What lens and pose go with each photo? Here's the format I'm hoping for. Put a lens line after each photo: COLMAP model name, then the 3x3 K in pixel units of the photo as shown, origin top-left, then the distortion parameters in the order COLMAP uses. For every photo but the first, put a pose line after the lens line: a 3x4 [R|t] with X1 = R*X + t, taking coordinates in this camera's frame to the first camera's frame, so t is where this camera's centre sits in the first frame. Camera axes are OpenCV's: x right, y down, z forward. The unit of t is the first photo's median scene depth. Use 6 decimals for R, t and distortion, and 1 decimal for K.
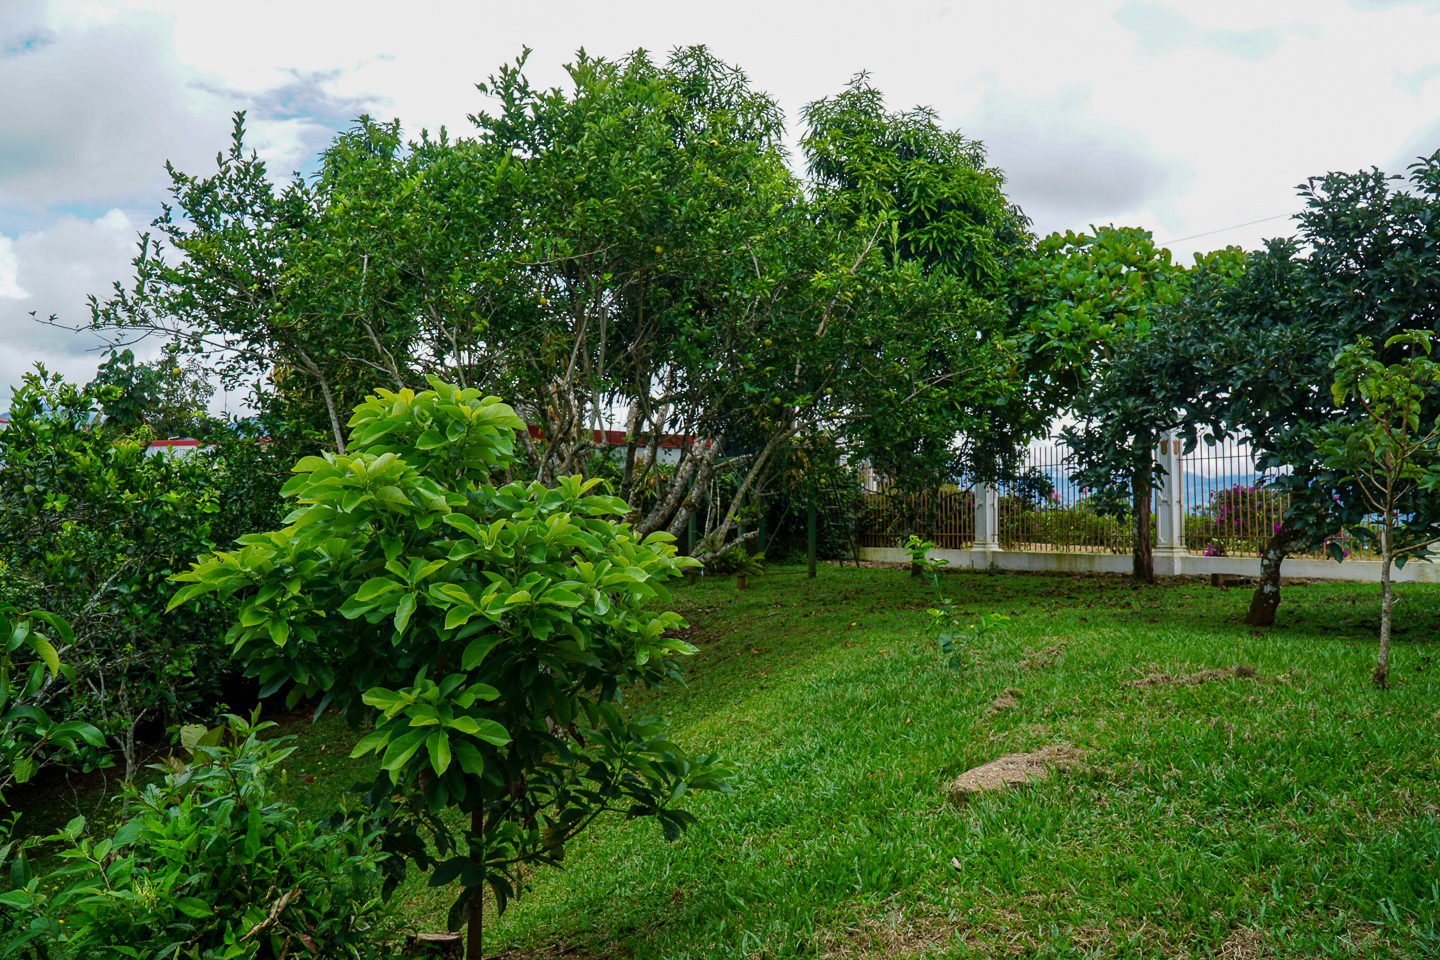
lens RADIAL K [[1153.0, 0, 718.3], [0, 1153.0, 477.4], [0, 0, 1]] dist [0.011007, -0.029656]
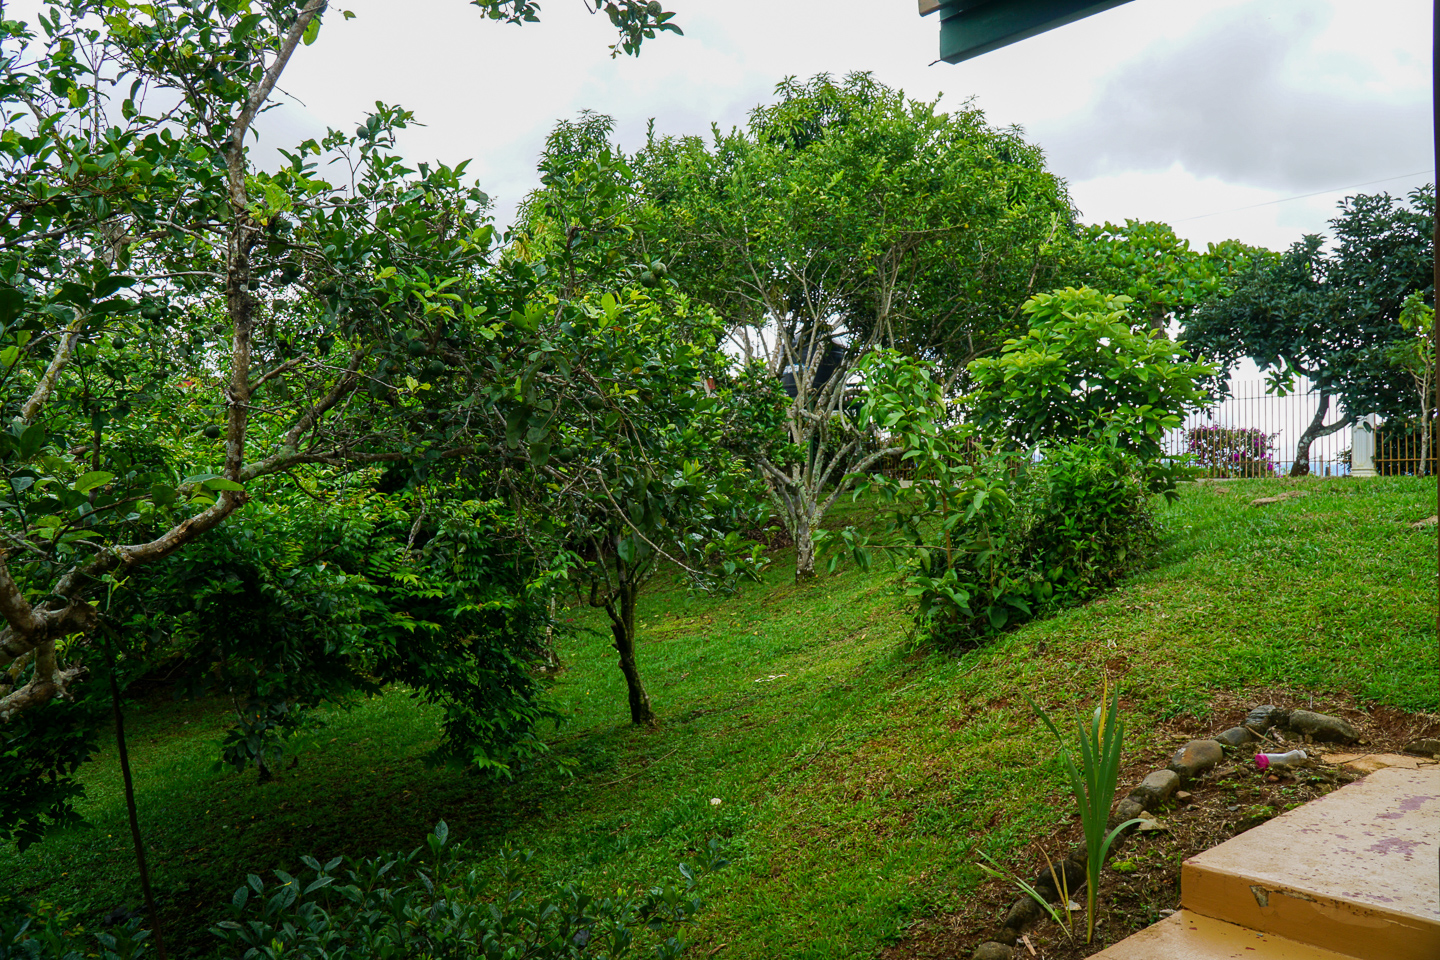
lens RADIAL K [[1153.0, 0, 714.7], [0, 1153.0, 484.5], [0, 0, 1]] dist [0.011007, -0.029656]
pose [[0.992969, 0.013036, 0.117658, -0.350209], [-0.015960, 0.999586, 0.023946, 0.073634], [-0.117297, -0.025655, 0.992765, -0.318835]]
